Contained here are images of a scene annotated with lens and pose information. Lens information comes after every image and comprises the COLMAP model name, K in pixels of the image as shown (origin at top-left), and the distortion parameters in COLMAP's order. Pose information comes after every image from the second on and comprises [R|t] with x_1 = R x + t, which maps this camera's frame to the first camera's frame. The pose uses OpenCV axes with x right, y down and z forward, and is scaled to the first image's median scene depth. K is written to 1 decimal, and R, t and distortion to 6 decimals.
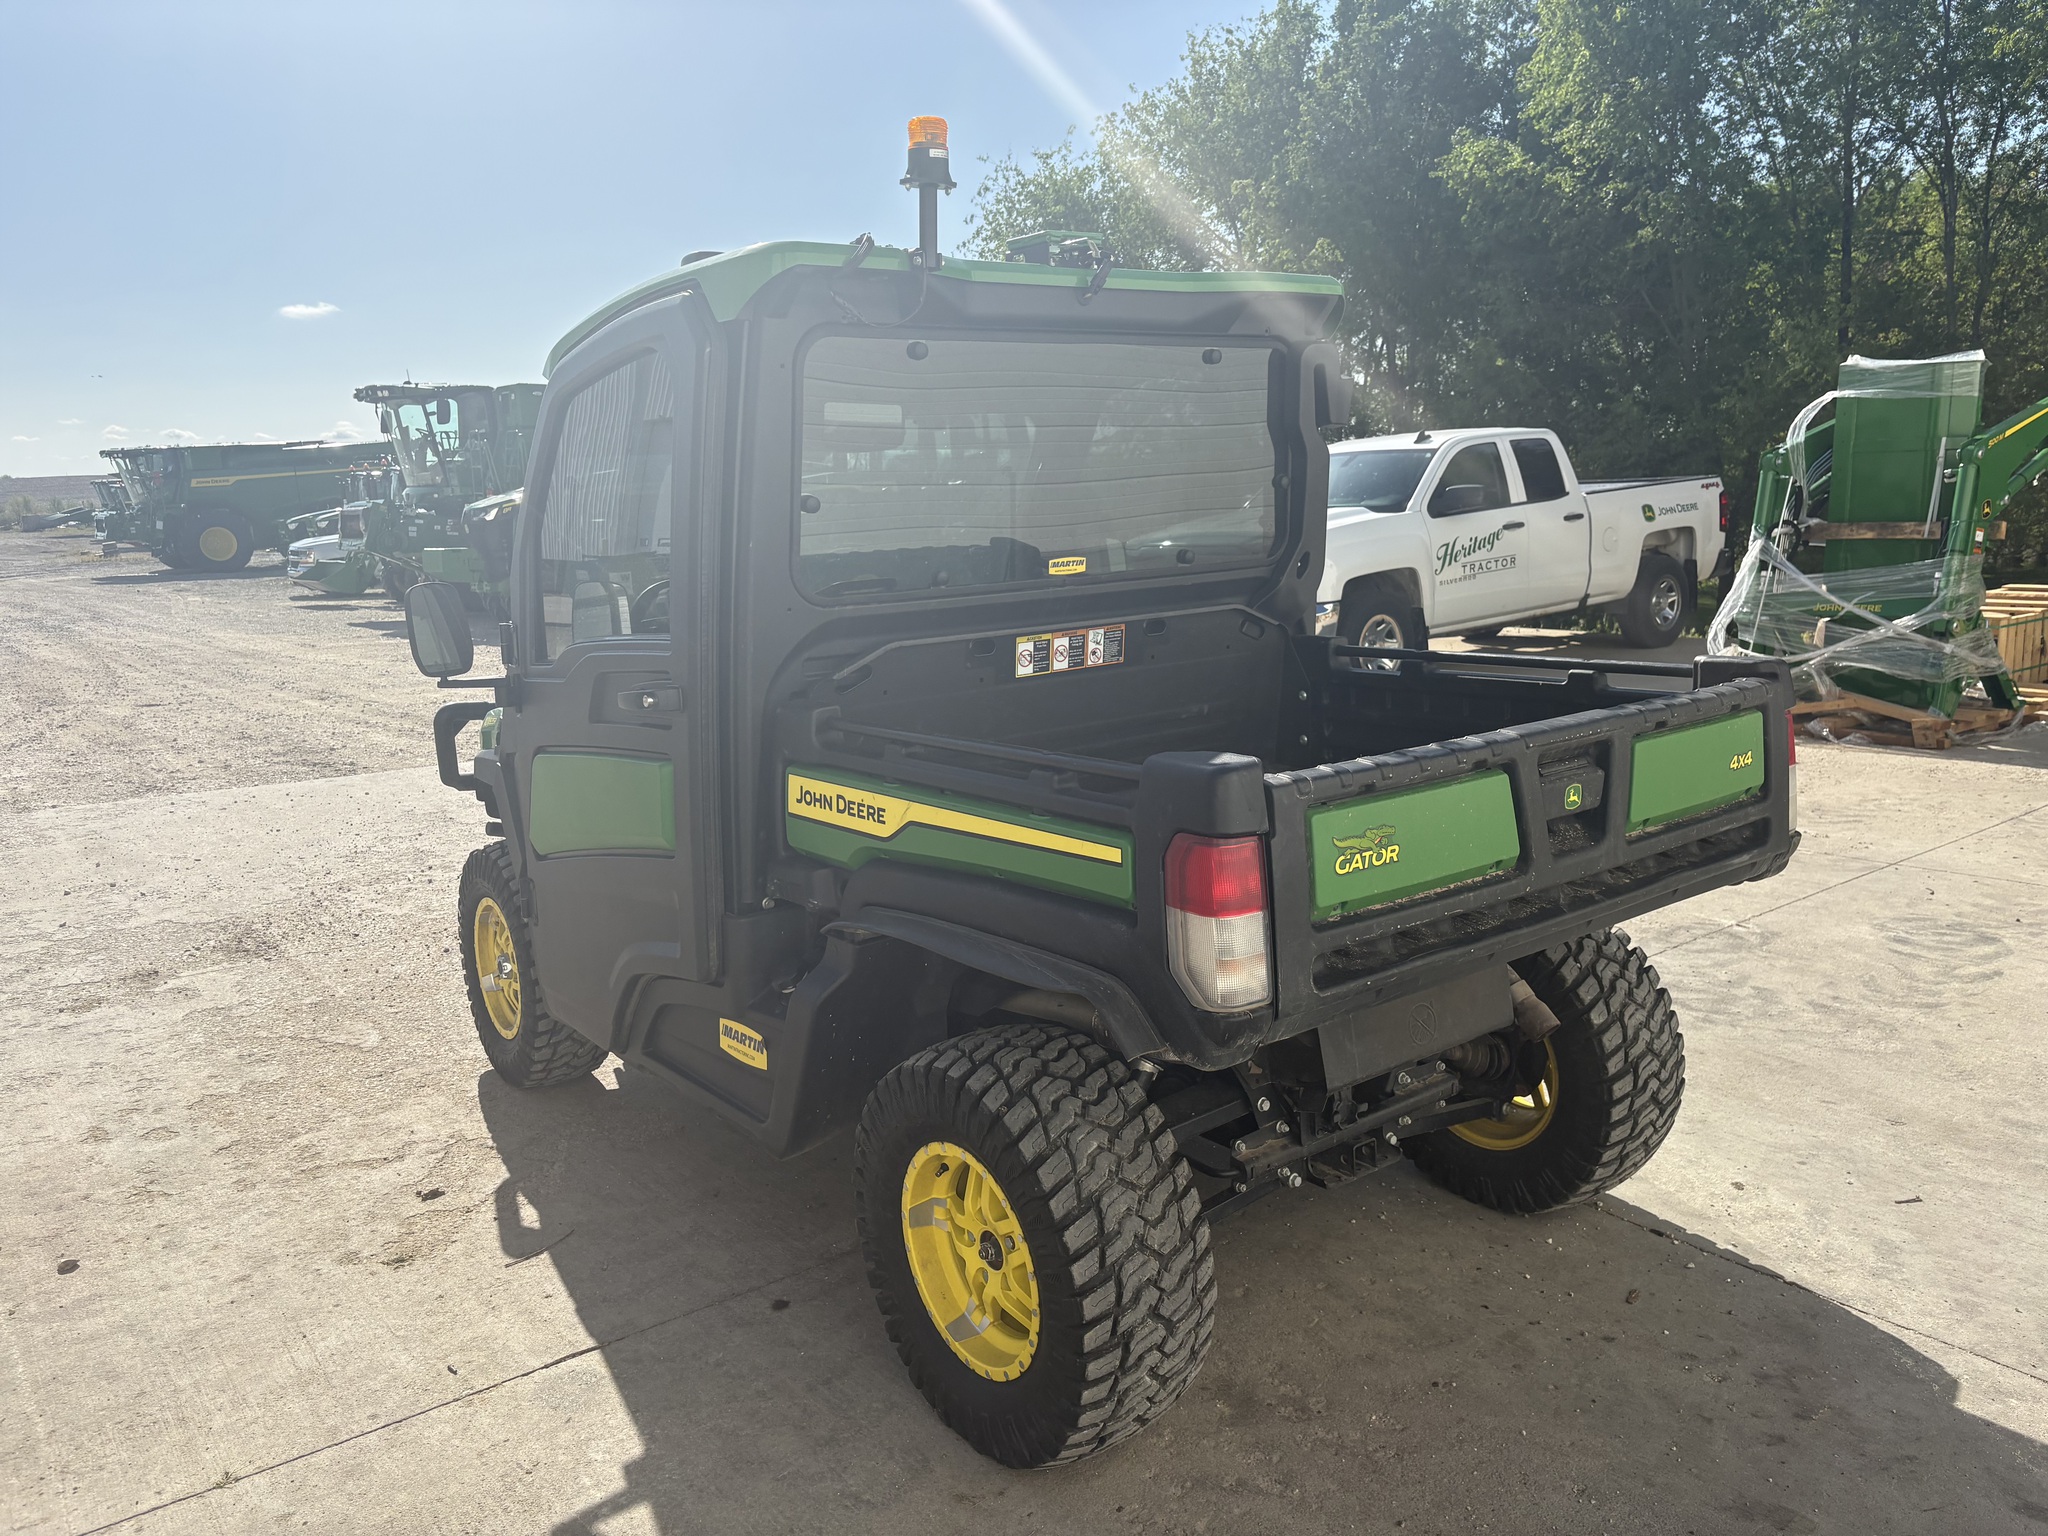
lens RADIAL K [[1542.1, 0, 1025.8], [0, 1542.1, 750.0], [0, 0, 1]] dist [0.050172, -0.052072]
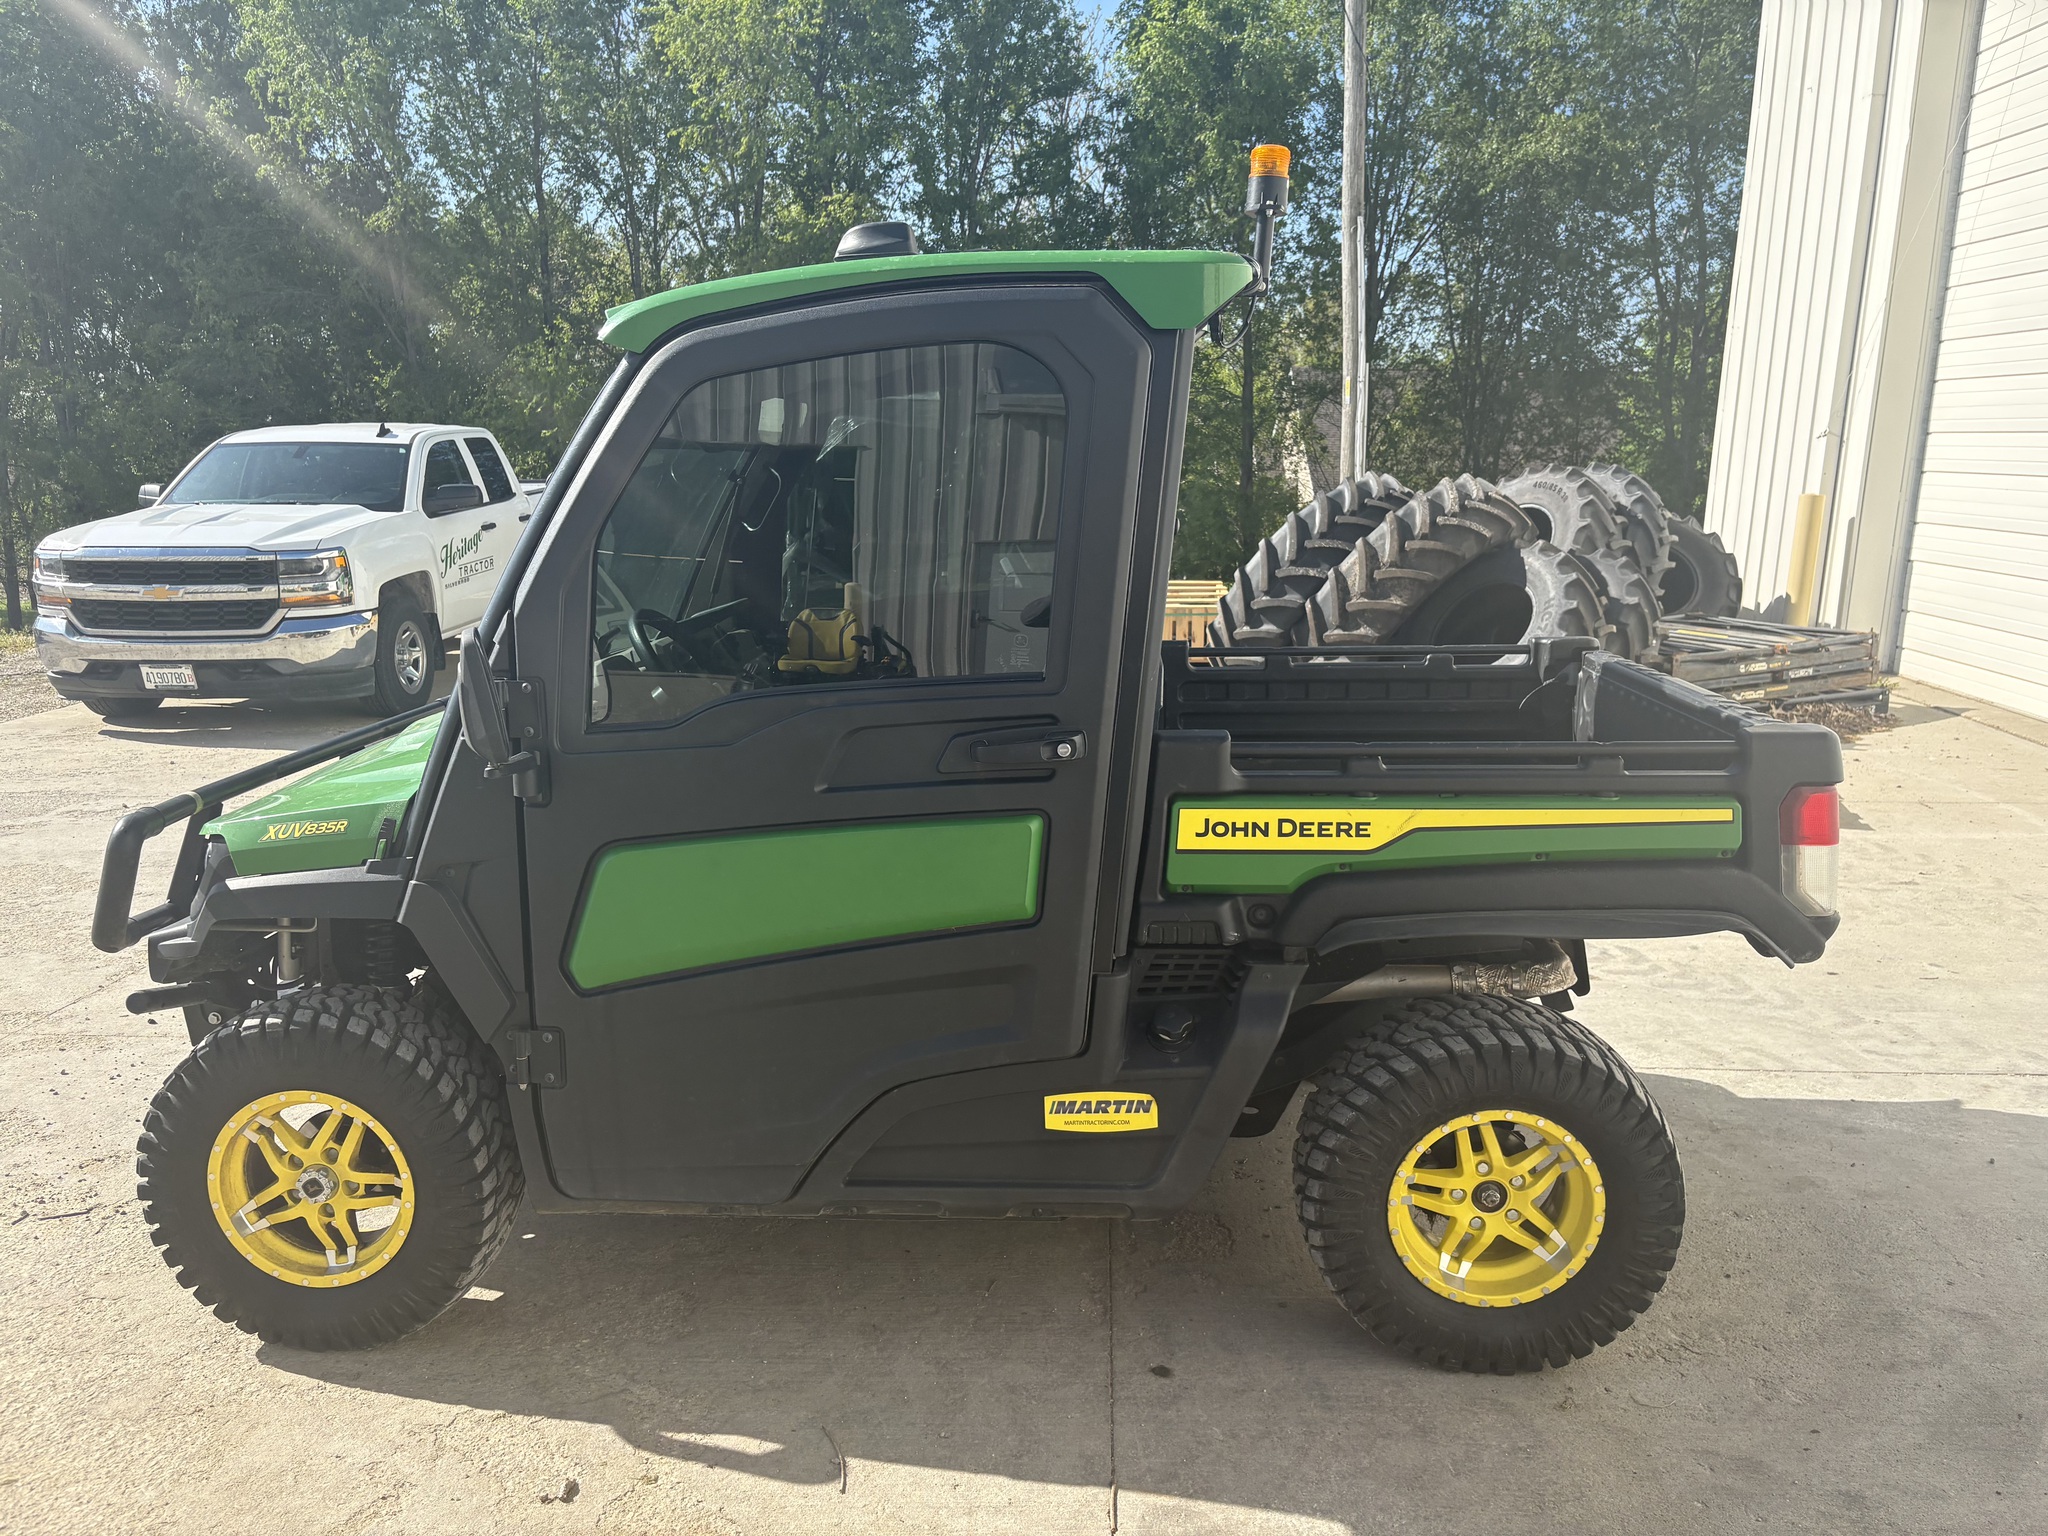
lens RADIAL K [[1539.8, 0, 1024.0], [0, 1539.8, 768.0], [0, 0, 1]] dist [0.049753, -0.052876]
pose [[0.641958, -0.114273, 0.758176, -0.816709], [0.102966, 0.992723, 0.062441, -0.069030], [-0.759794, 0.037982, 0.649053, 0.402423]]
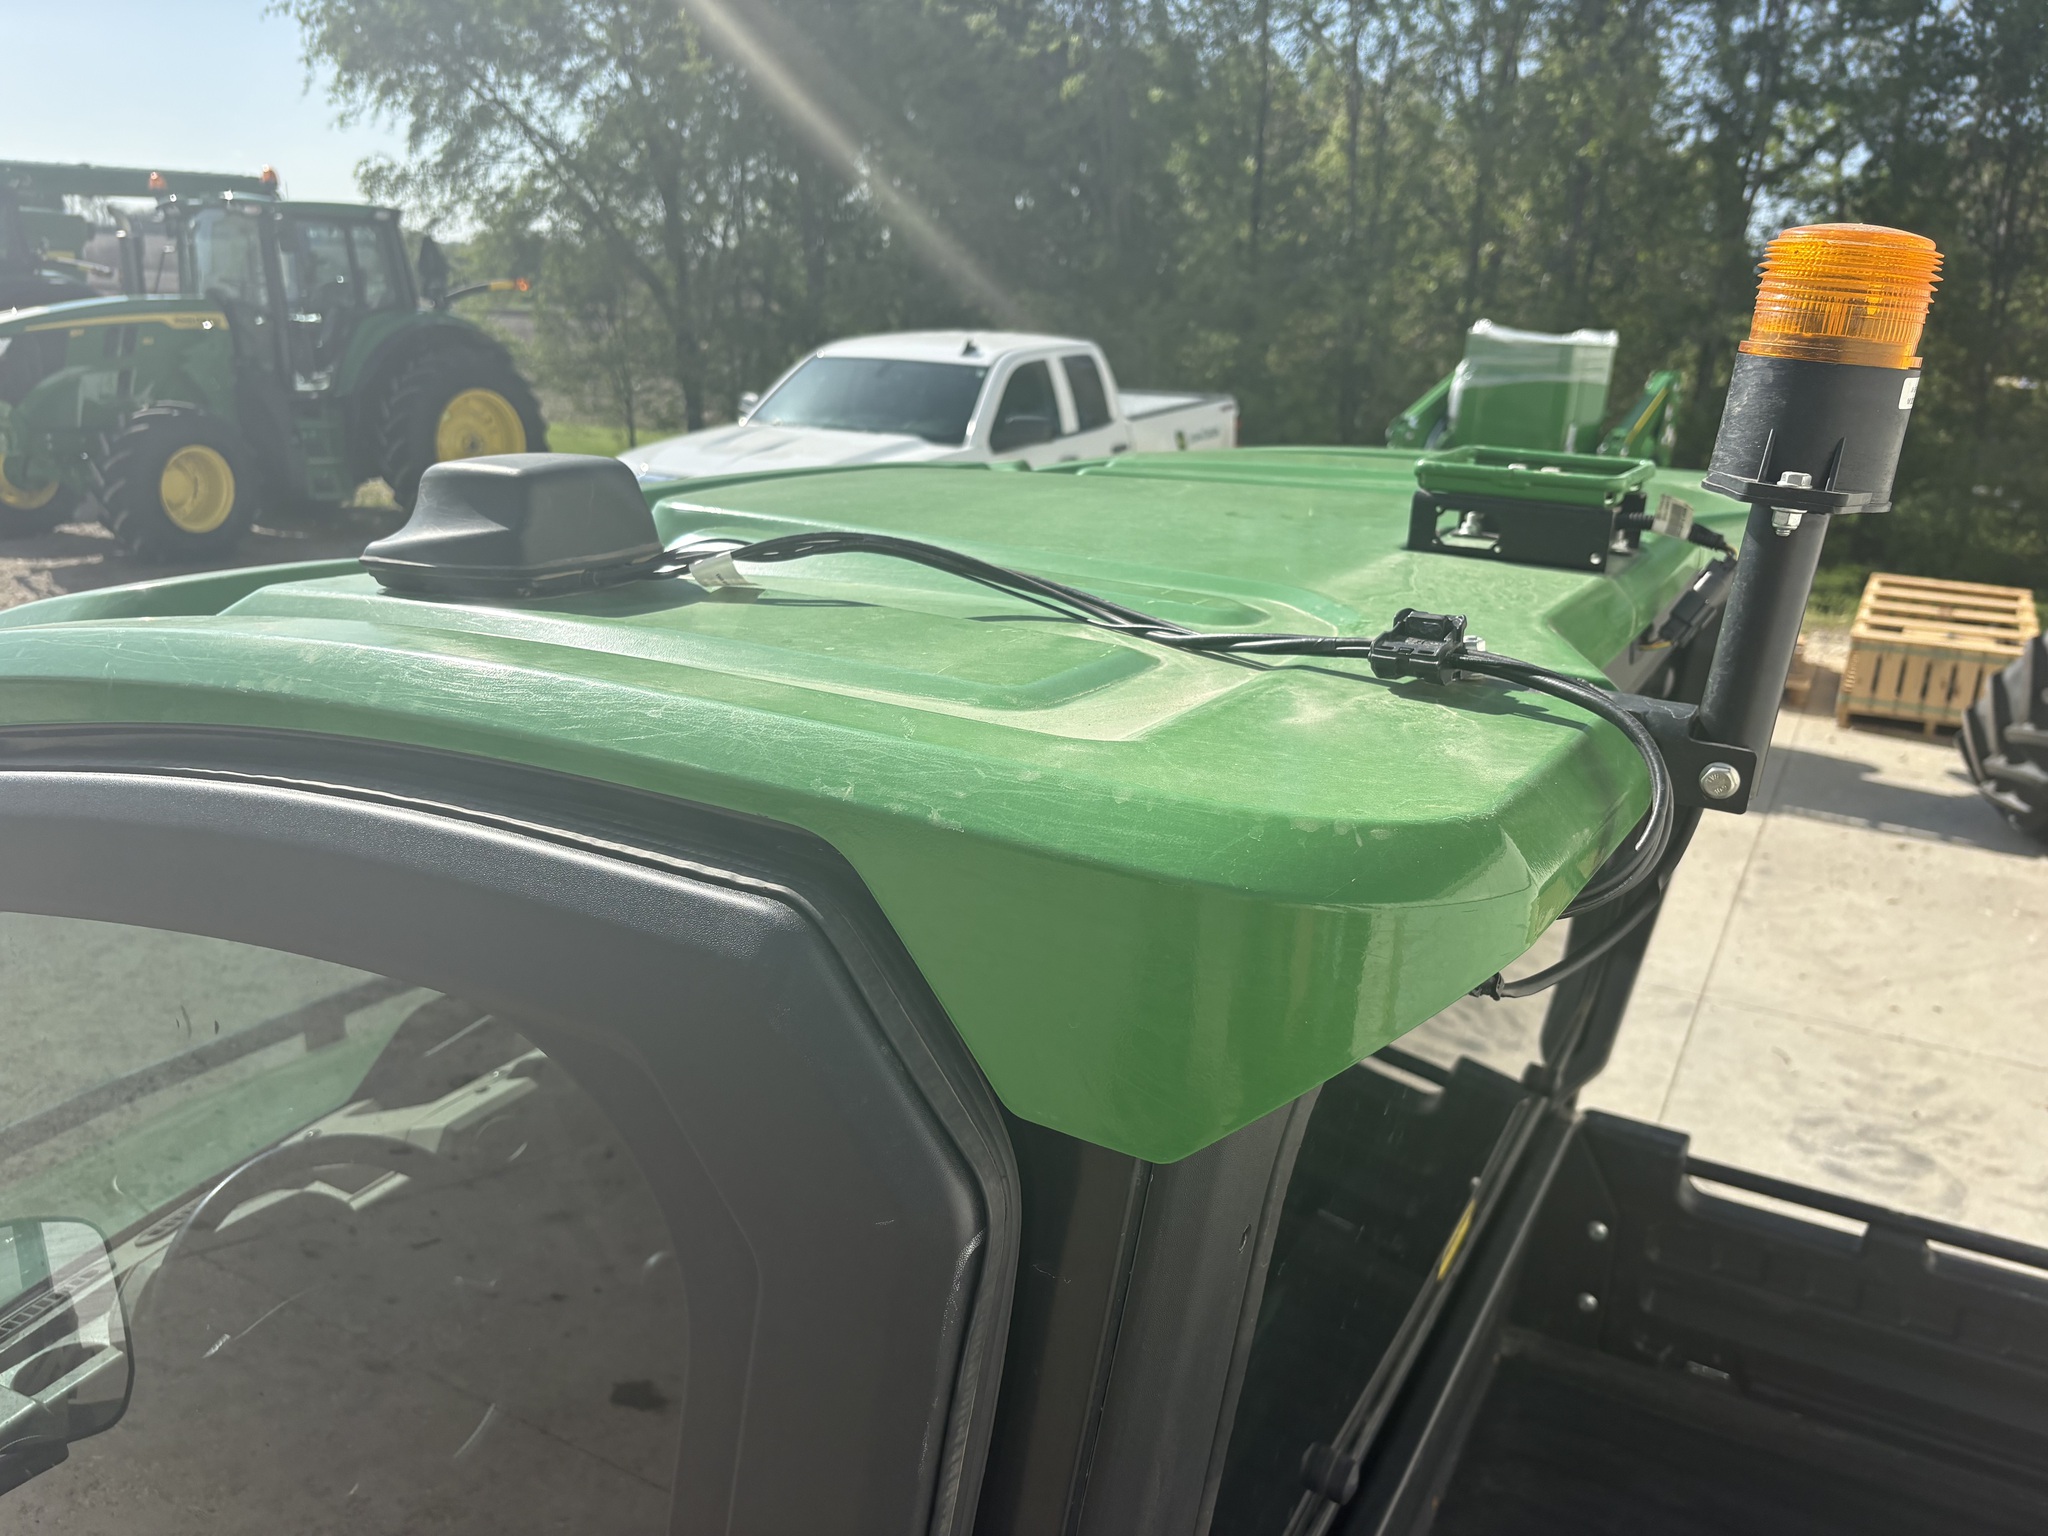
lens RADIAL K [[1555.8, 0, 1040.9], [0, 1555.8, 799.4], [0, 0, 1]] dist [-0.000593, -0.002120]
pose [[0.911641, -0.051836, 0.407705, -0.233812], [-0.007569, 0.989728, 0.142760, -0.287972], [-0.410917, -0.133232, 0.901885, 0.695877]]
